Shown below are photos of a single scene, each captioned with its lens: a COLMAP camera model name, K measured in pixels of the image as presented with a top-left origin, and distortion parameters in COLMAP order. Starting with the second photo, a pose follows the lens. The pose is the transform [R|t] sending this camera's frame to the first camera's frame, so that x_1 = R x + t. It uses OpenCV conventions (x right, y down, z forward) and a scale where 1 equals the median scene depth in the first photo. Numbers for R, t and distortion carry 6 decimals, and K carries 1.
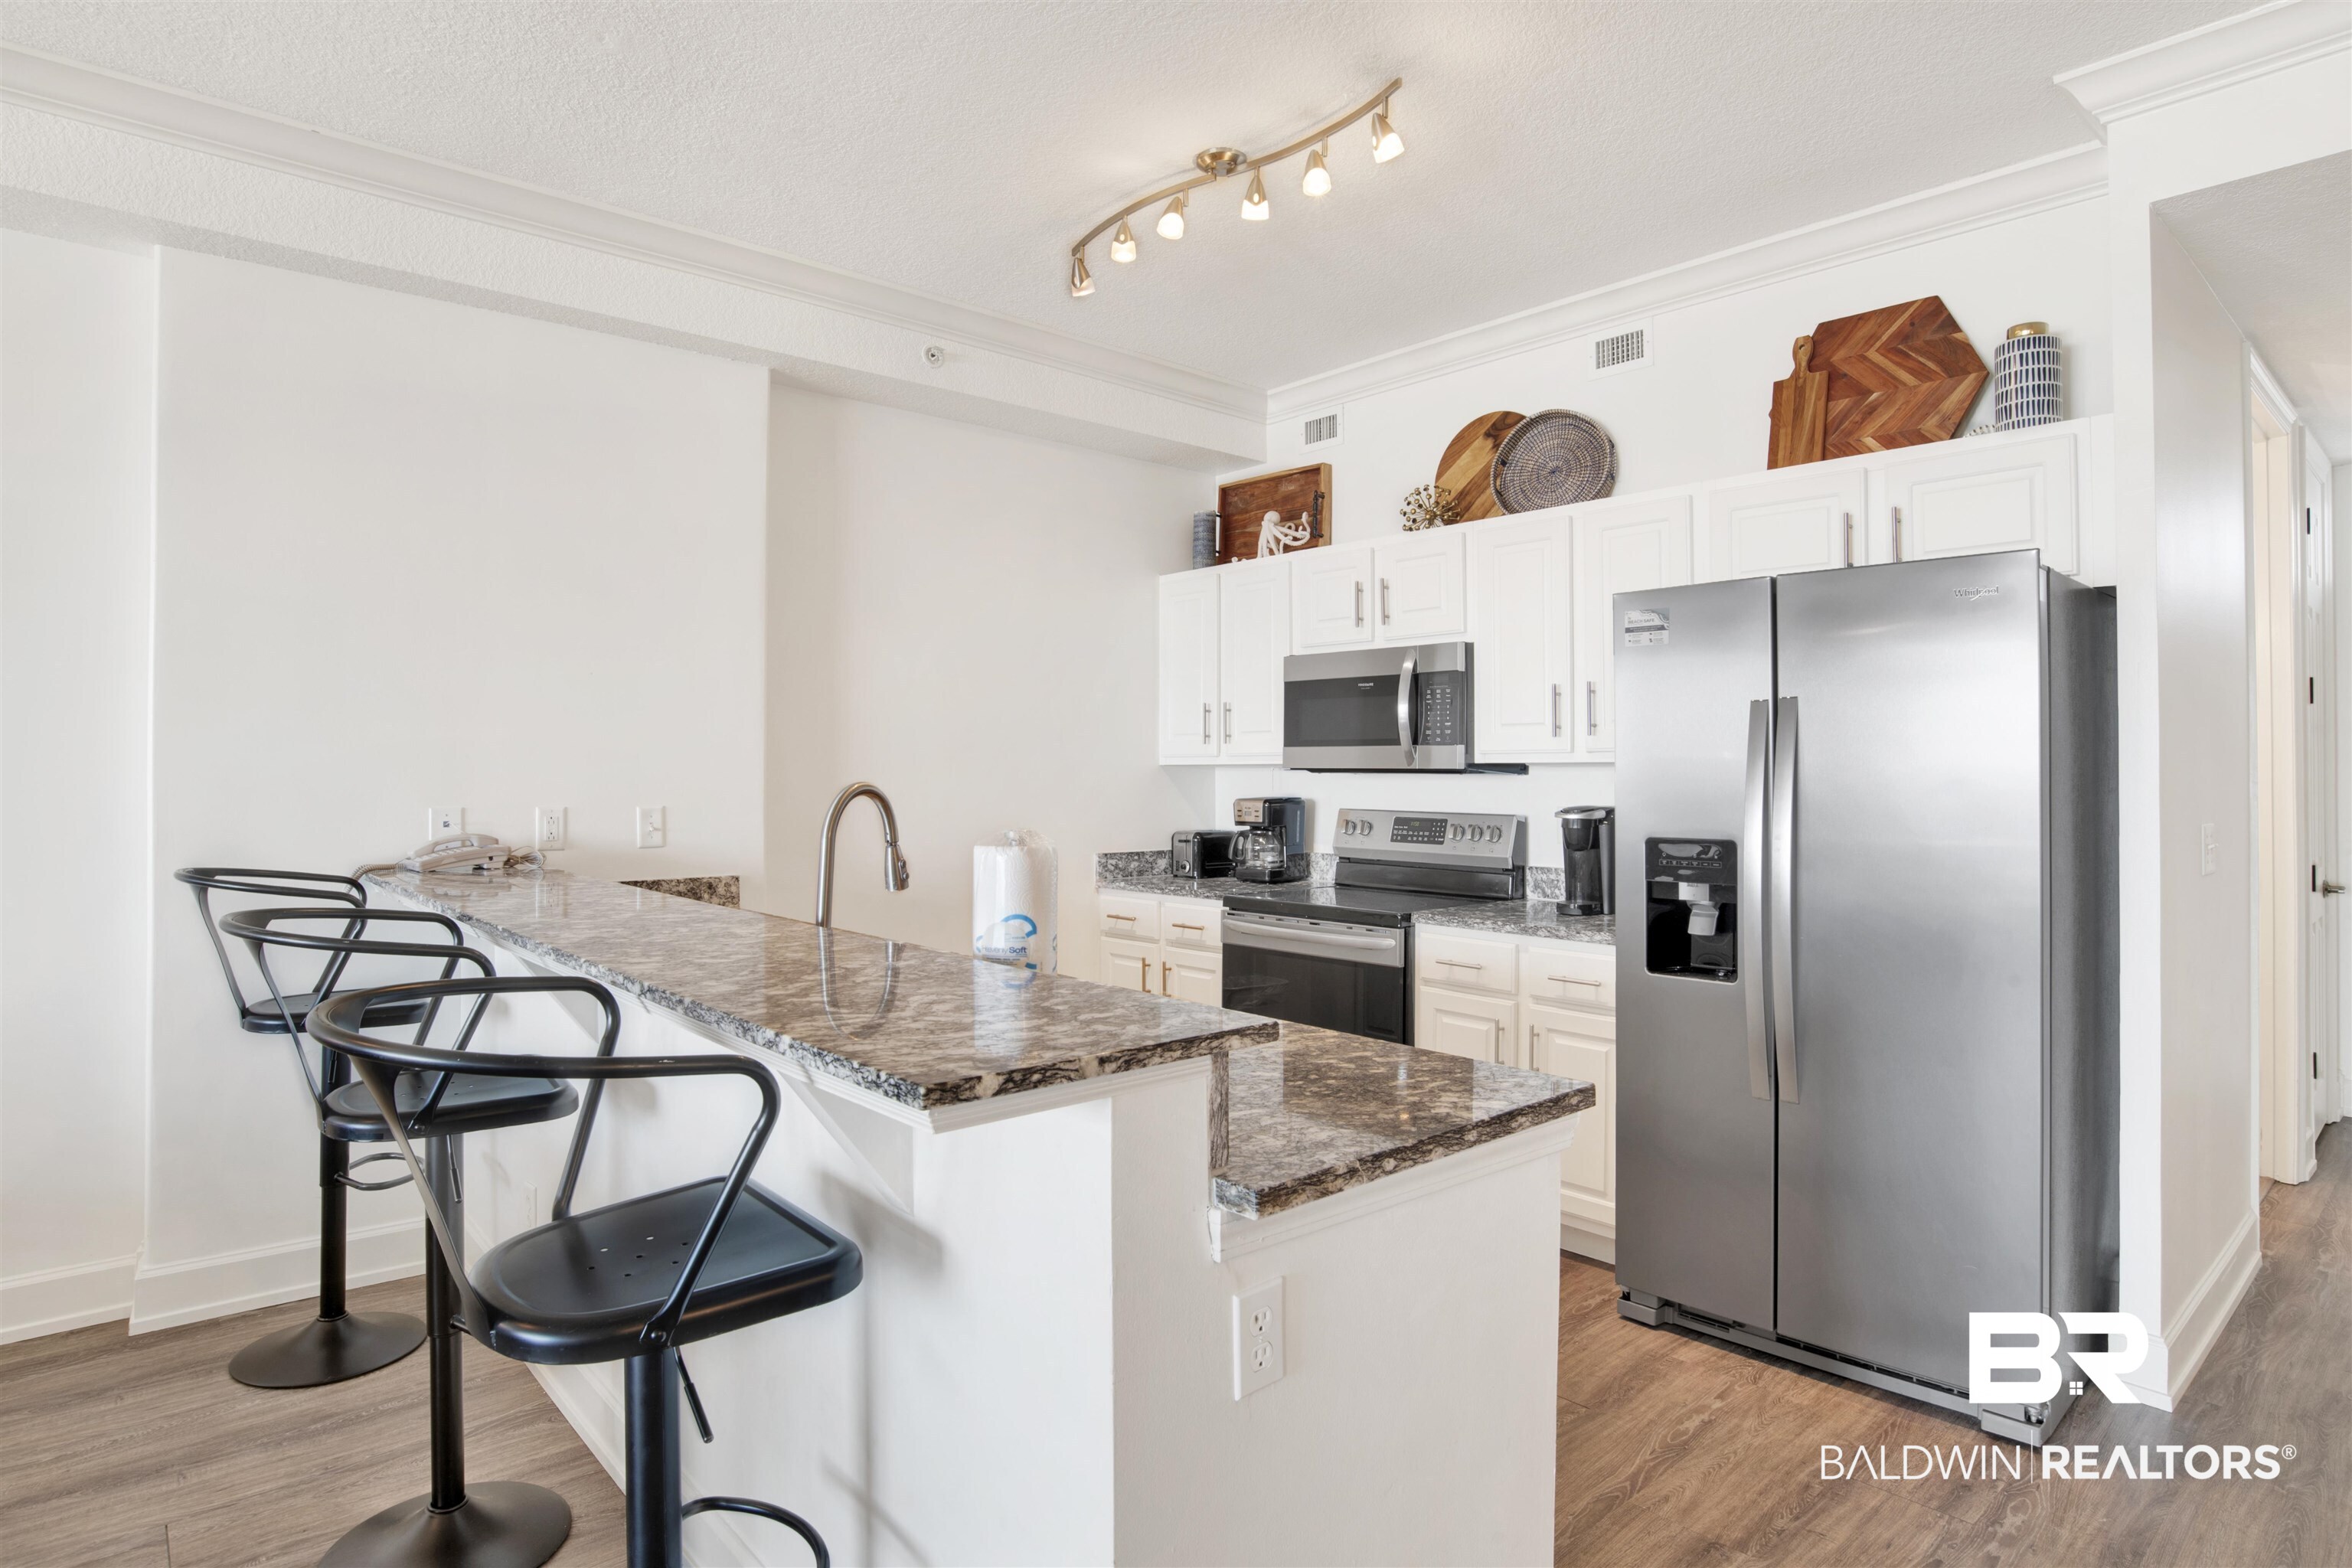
lens RADIAL K [[1284.1, 0, 1176.0], [0, 1284.1, 784.0], [0, 0, 1]] dist [-0.069937, 0.027341]
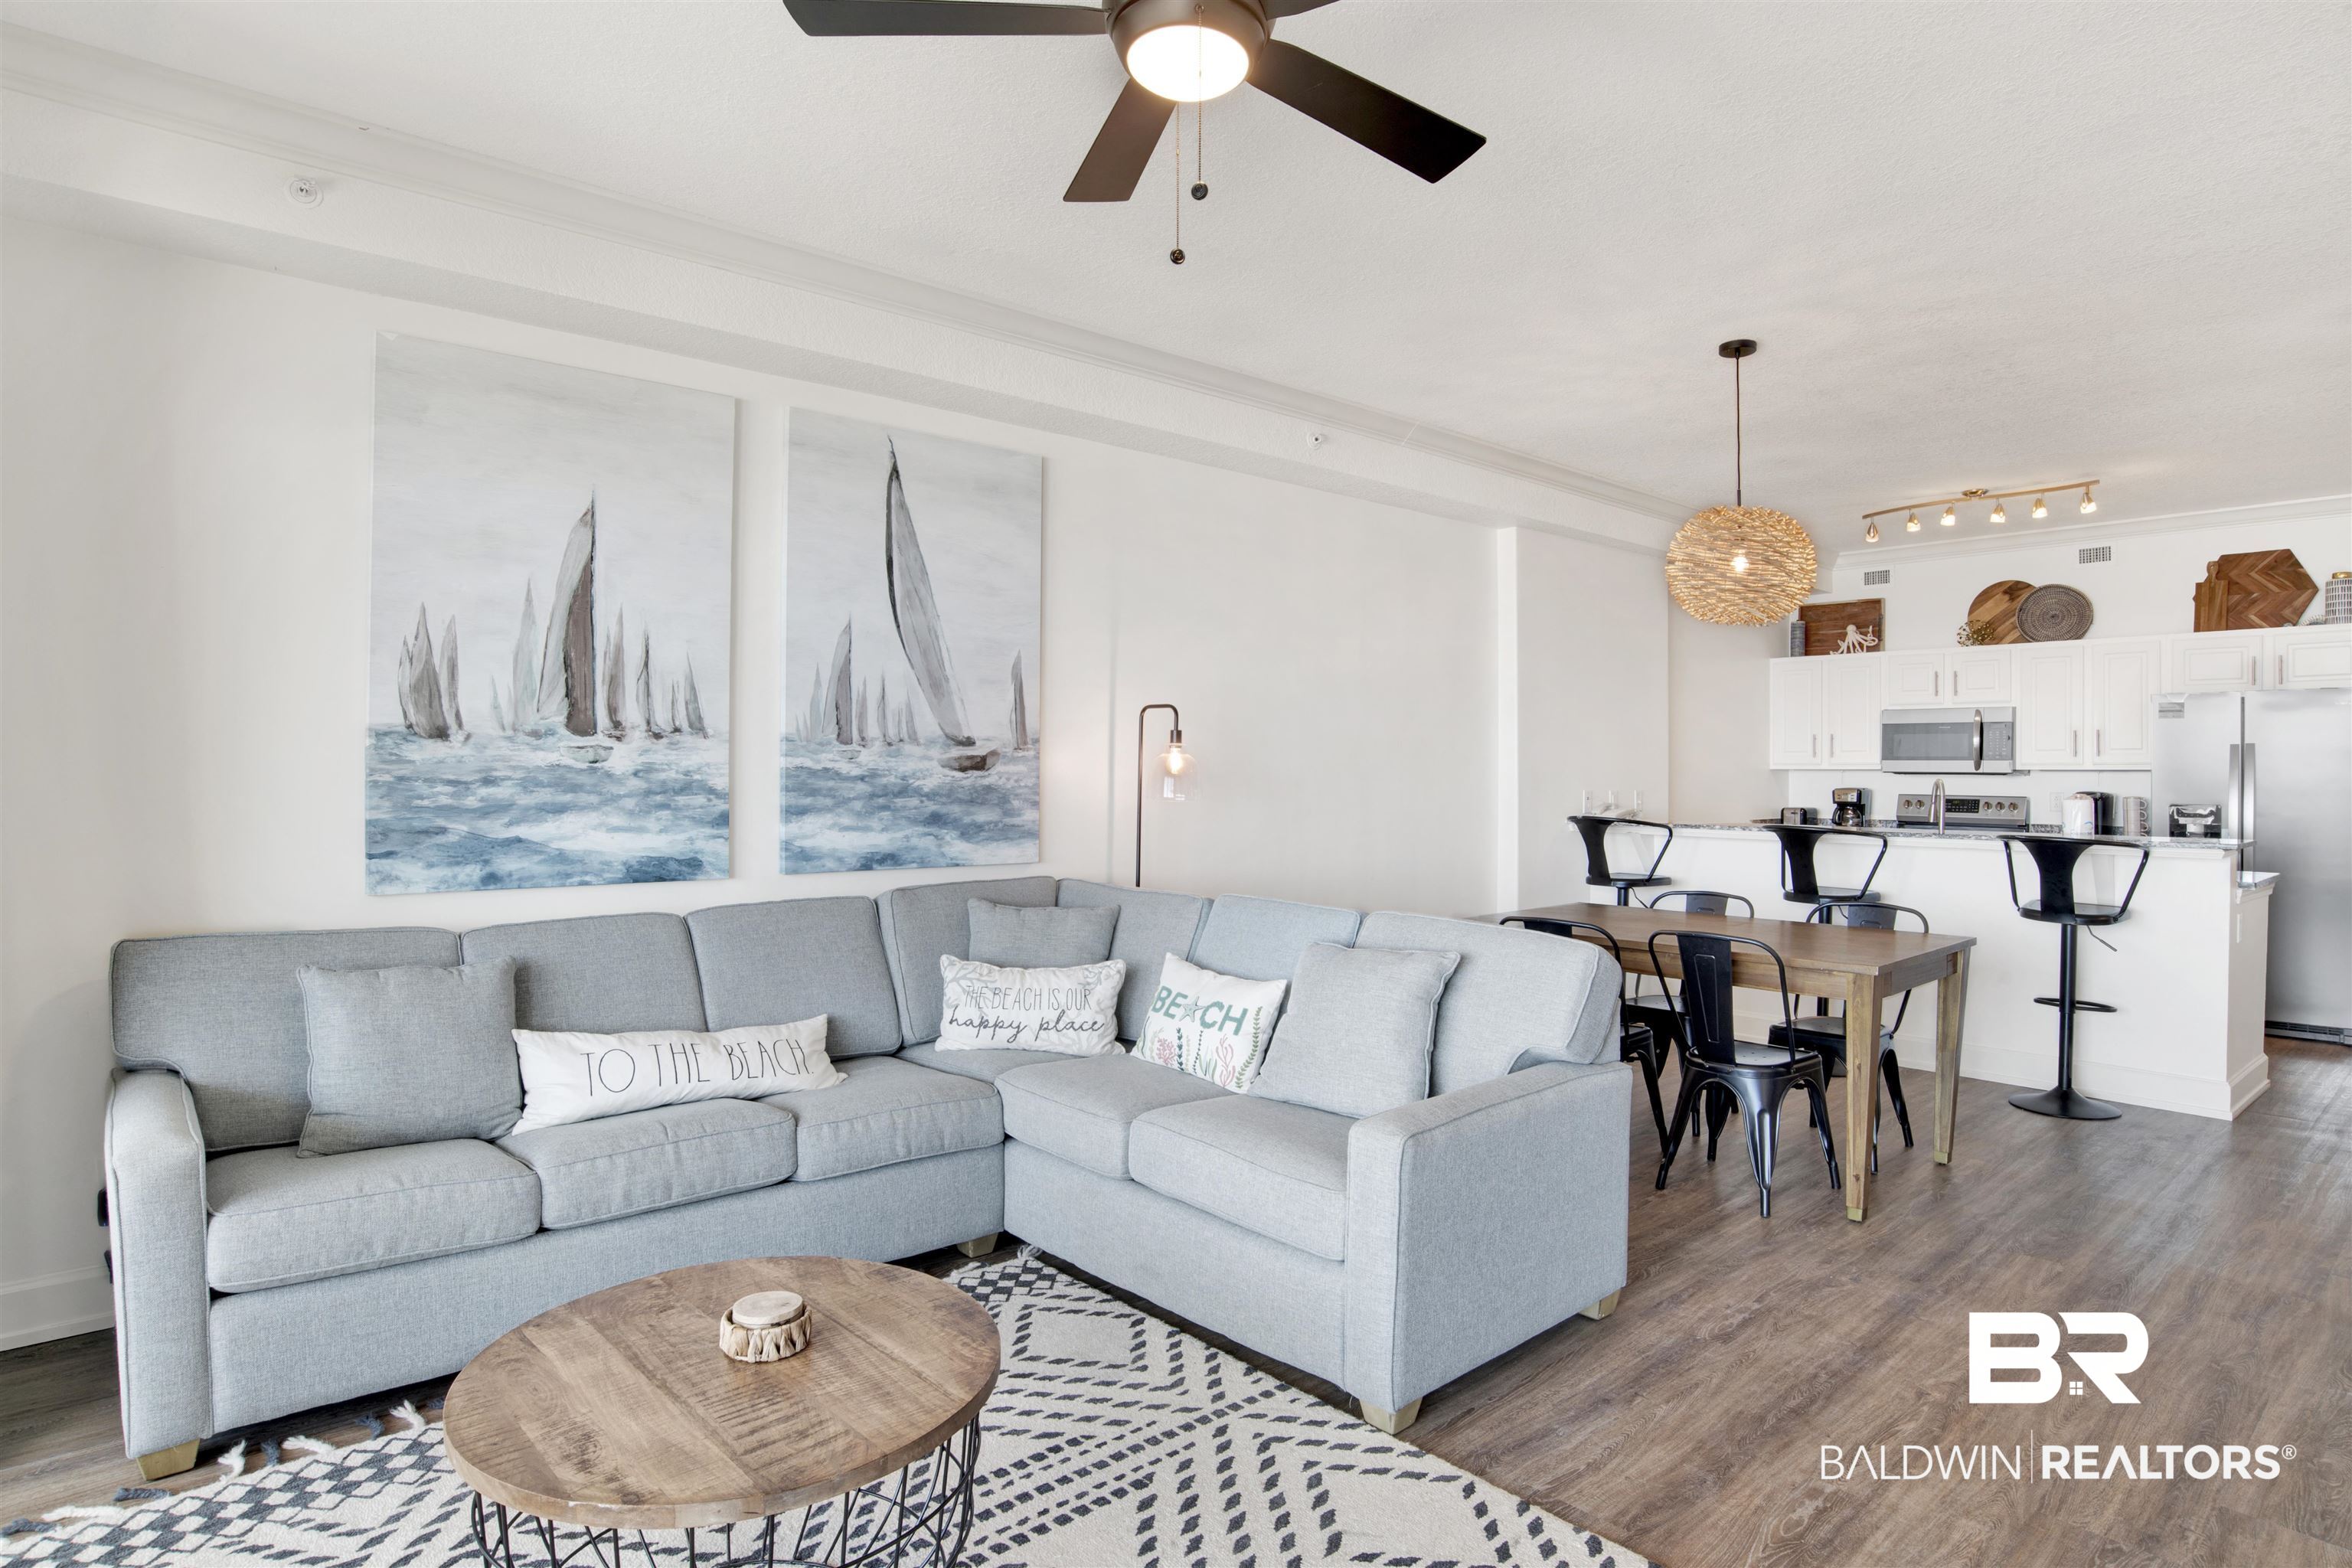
lens RADIAL K [[1284.1, 0, 1176.0], [0, 1284.1, 784.0], [0, 0, 1]] dist [-0.069937, 0.027341]
pose [[0.999998, 0.001291, -0.001749, -1.008063], [-0.001289, 0.999999, 0.001145, 0.004289], [0.001750, -0.001143, 0.999998, -0.865421]]
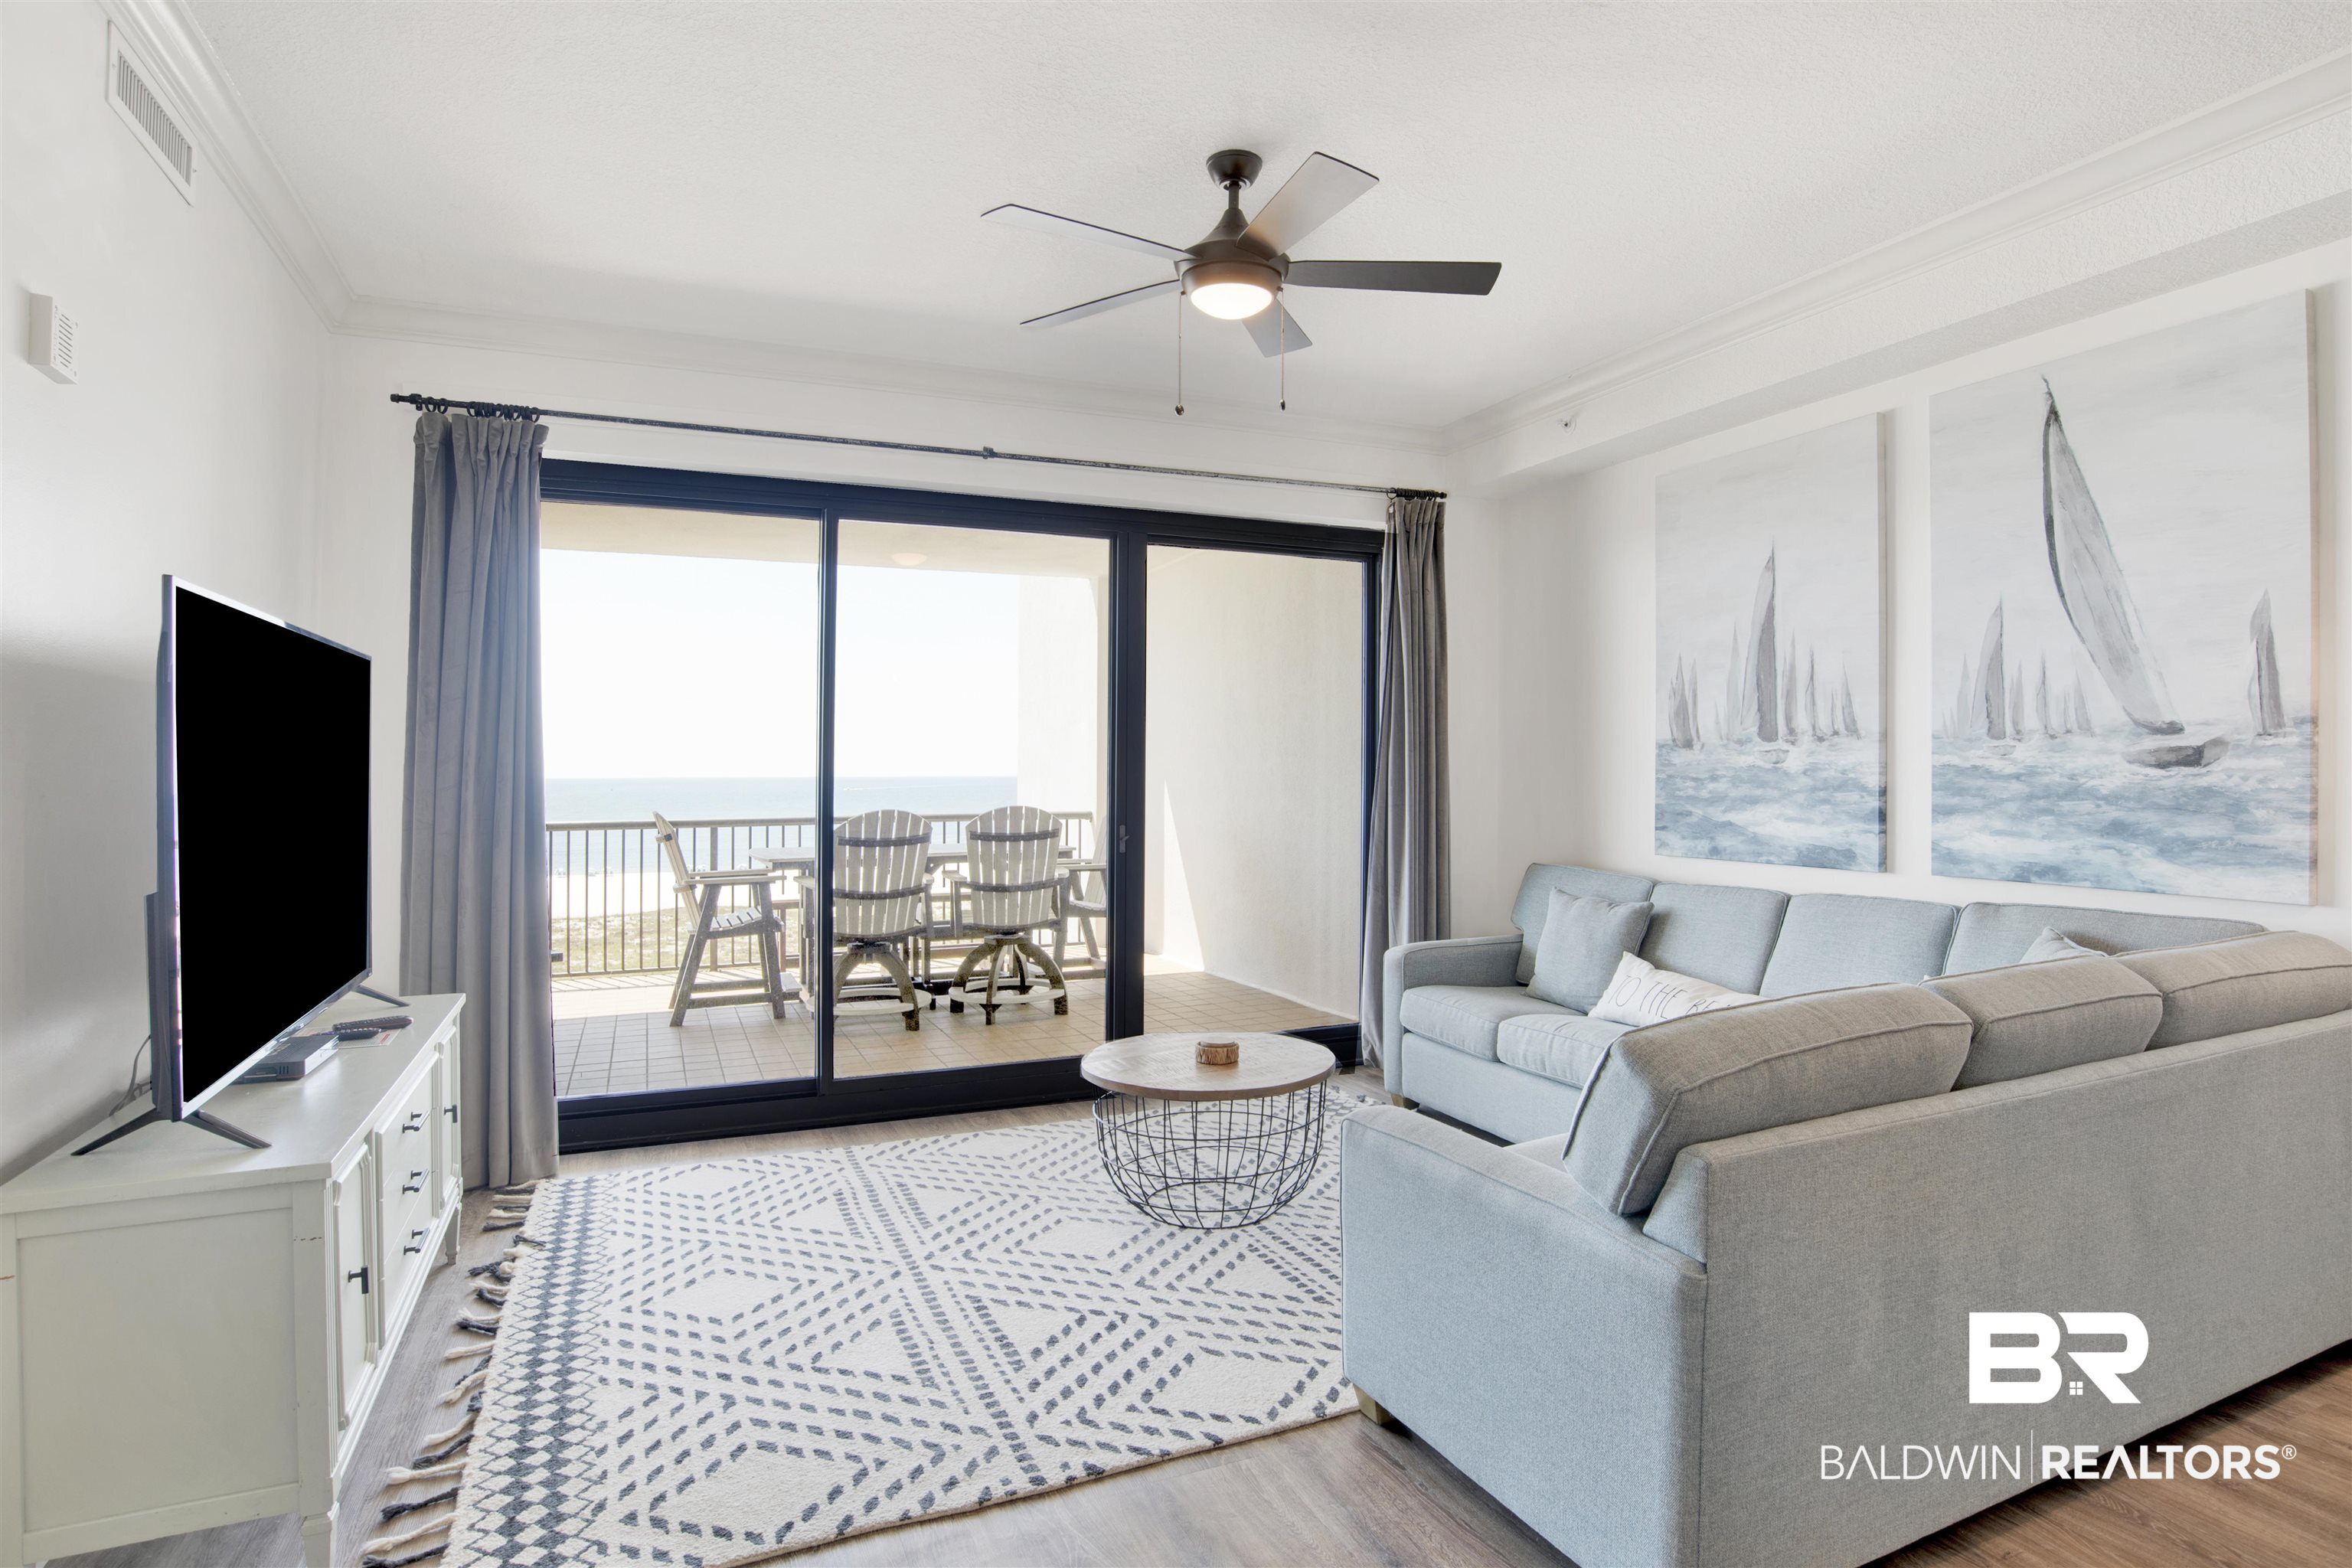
lens RADIAL K [[1241.8, 0, 1207.9], [0, 1241.8, 775.0], [0, 0, 1]] dist [-0.071880, 0.030209]
pose [[-0.290344, 0.001289, -0.956921, -0.281074], [-0.003553, 0.999991, 0.002425, -0.000206], [0.956916, 0.004104, -0.290337, -0.140832]]
